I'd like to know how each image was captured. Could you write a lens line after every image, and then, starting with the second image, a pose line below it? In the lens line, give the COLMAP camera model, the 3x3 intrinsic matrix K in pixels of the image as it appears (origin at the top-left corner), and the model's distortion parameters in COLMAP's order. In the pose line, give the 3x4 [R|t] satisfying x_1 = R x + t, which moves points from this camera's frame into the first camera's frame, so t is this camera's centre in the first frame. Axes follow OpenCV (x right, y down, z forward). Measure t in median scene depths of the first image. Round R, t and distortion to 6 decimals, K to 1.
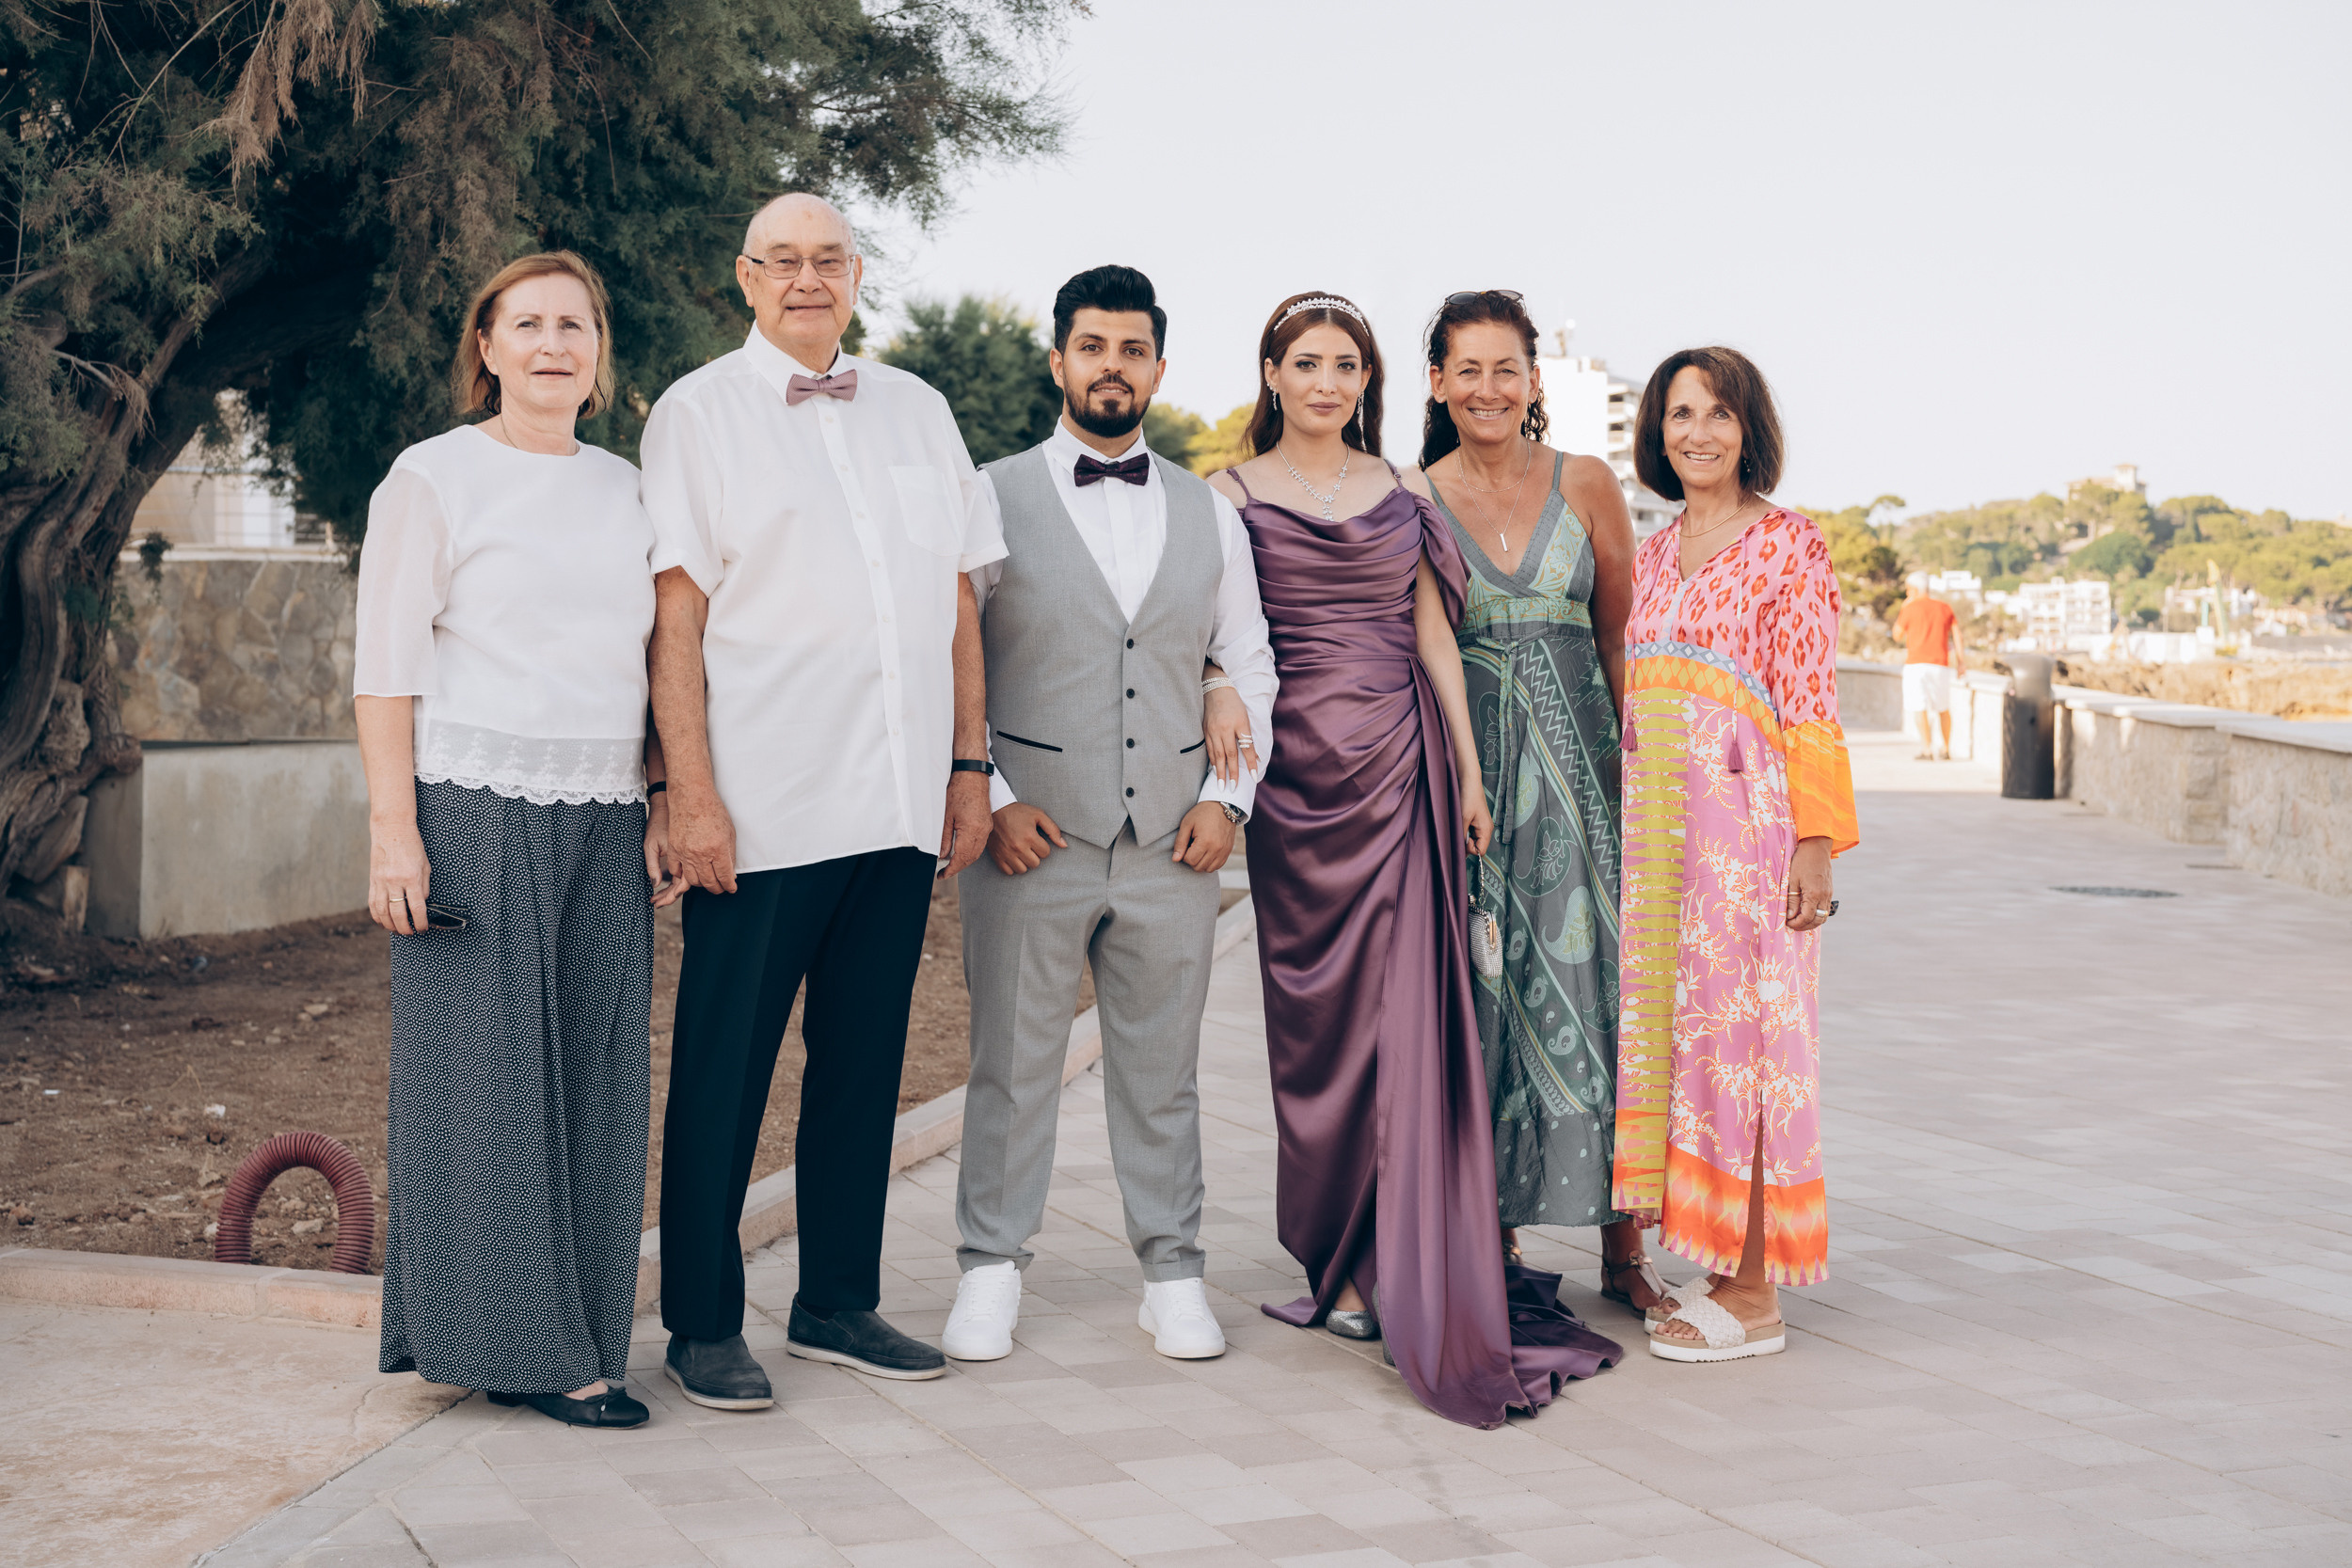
lens RADIAL K [[3498.1, 0, 1176.0], [0, 3498.1, 784.0], [0, 0, 1]] dist [0.011695, -0.037669]
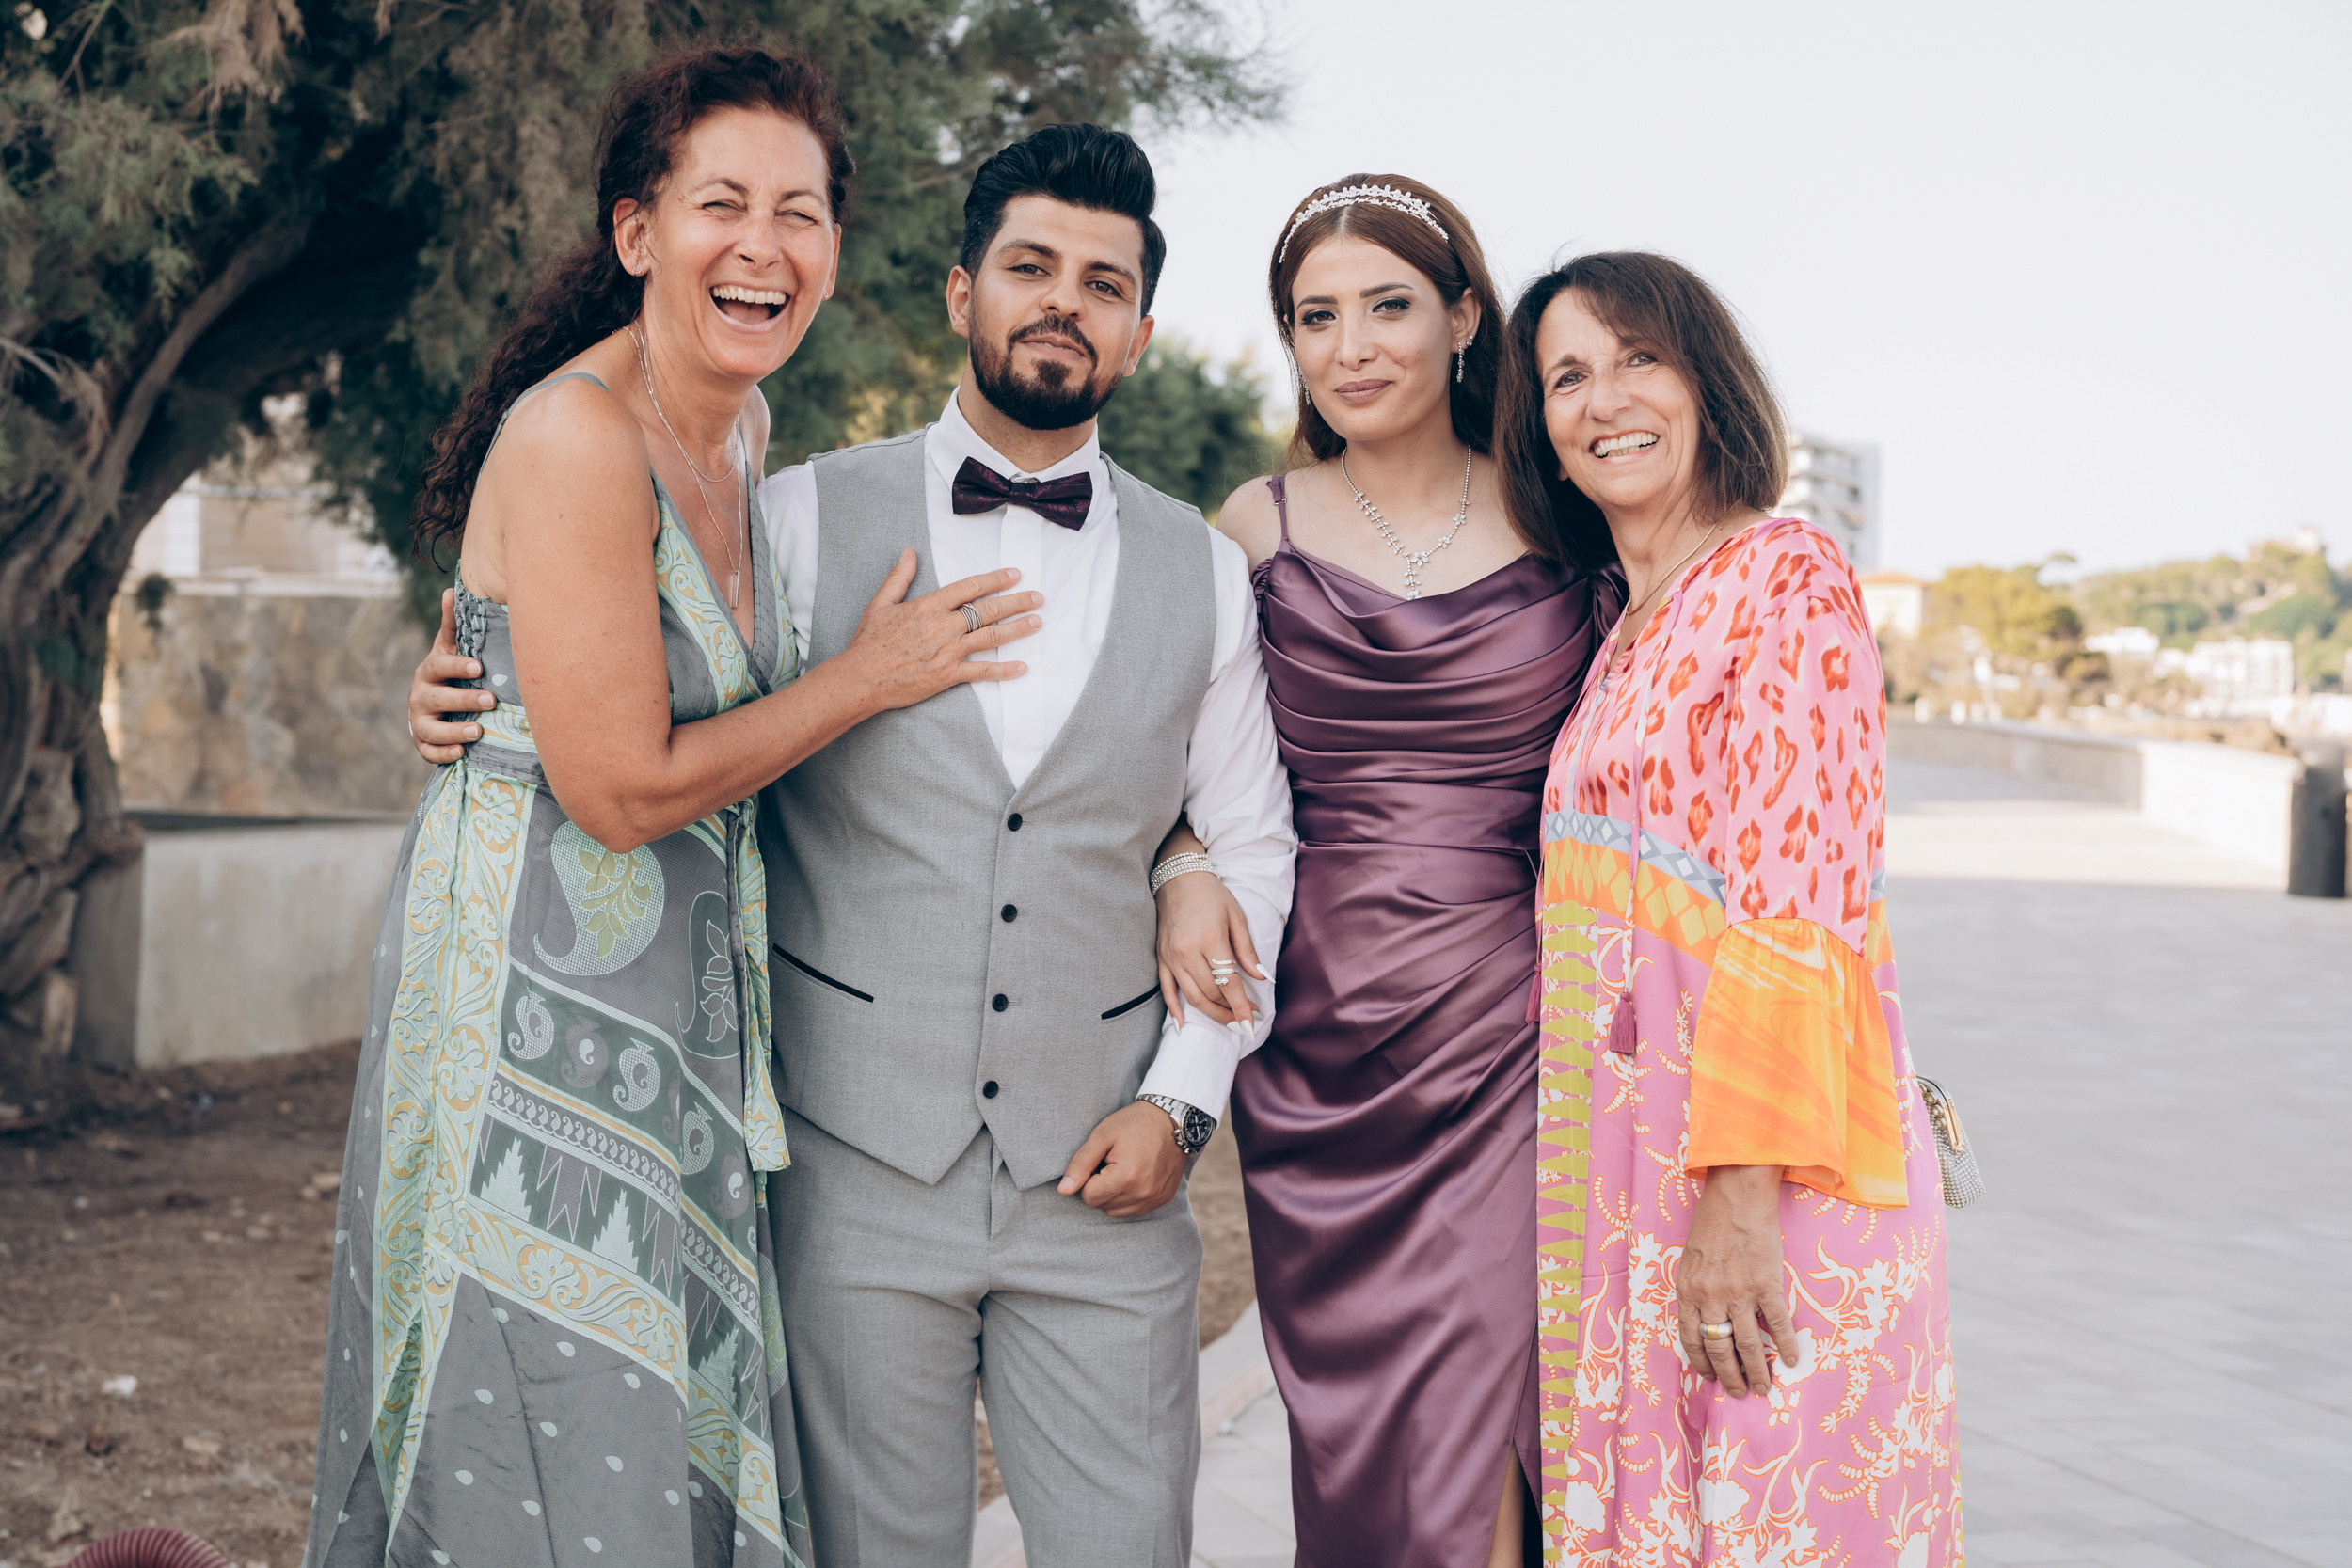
lens RADIAL K [[3364.9, 0, 1176.0], [0, 3364.9, 784.0], [0, 0, 1]] dist [0.019071, 0.093300]
pose [[0.998909, 0.021695, -0.041352, -0.023399], [-0.022048, 0.999724, -0.008095, -0.021130], [0.041165, 0.008998, 0.999112, 0.229049]]
